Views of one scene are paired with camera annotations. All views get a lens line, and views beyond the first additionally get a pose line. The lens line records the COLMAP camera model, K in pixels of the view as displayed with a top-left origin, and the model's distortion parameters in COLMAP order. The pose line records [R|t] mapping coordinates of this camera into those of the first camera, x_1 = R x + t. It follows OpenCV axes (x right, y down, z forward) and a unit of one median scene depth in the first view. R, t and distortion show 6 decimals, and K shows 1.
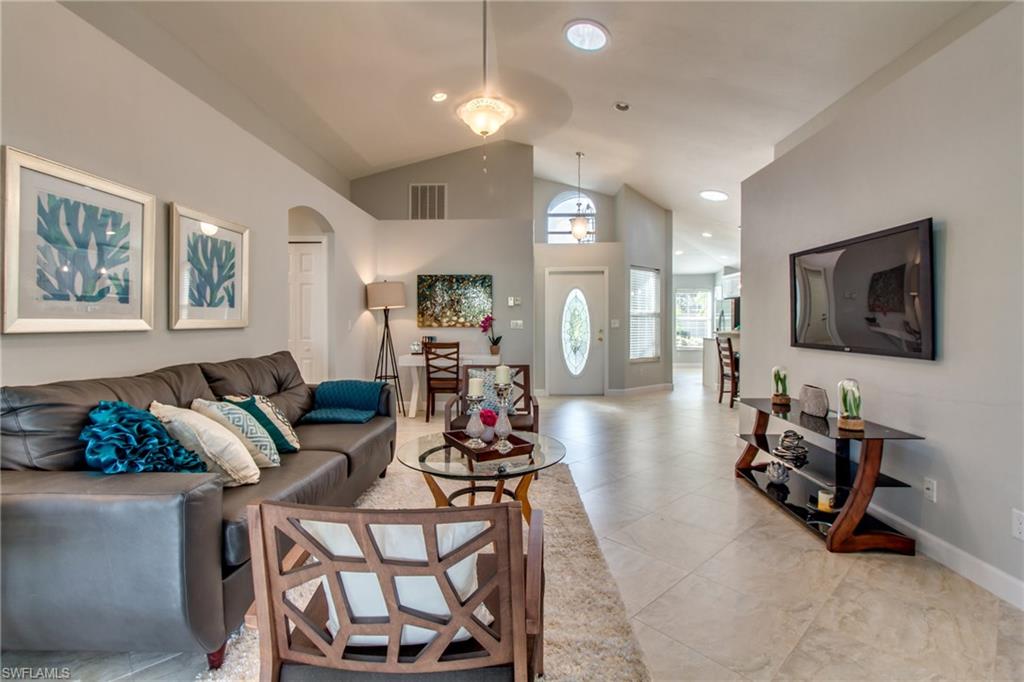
lens RADIAL K [[470.3, 0, 512.3], [0, 470.3, 326.7], [0, 0, 1]] dist [0.004853, -0.000477]
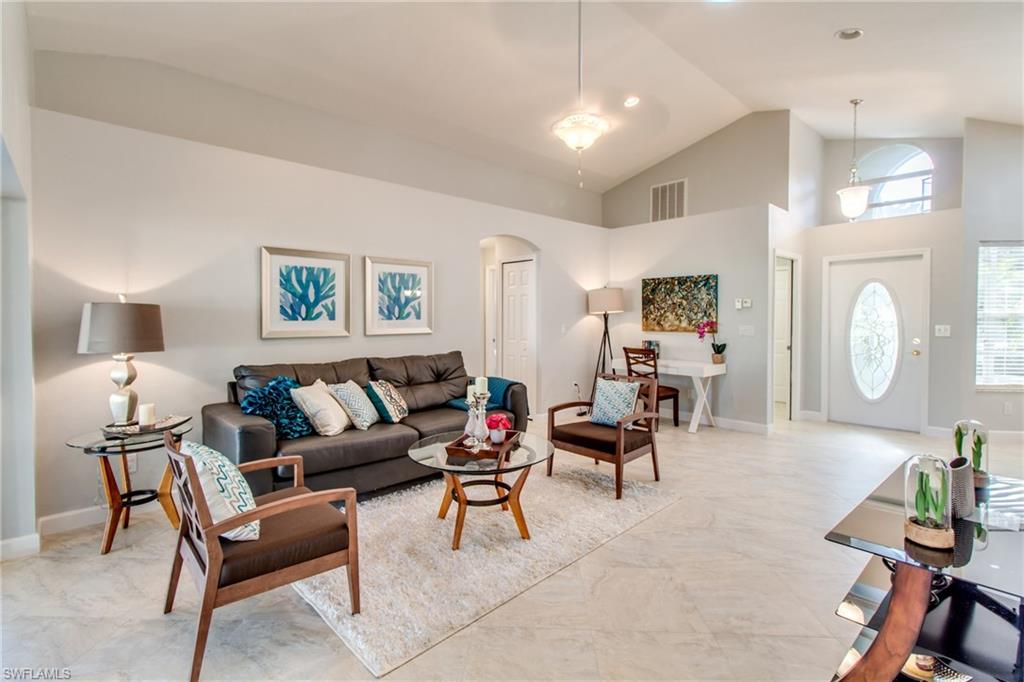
lens RADIAL K [[470.3, 0, 512.3], [0, 470.3, 326.7], [0, 0, 1]] dist [0.004853, -0.000477]
pose [[0.701967, 0.015461, -0.712042, 0.320576], [-0.007056, 0.999866, 0.014754, -0.021235], [0.712174, -0.005333, 0.701982, 0.099060]]
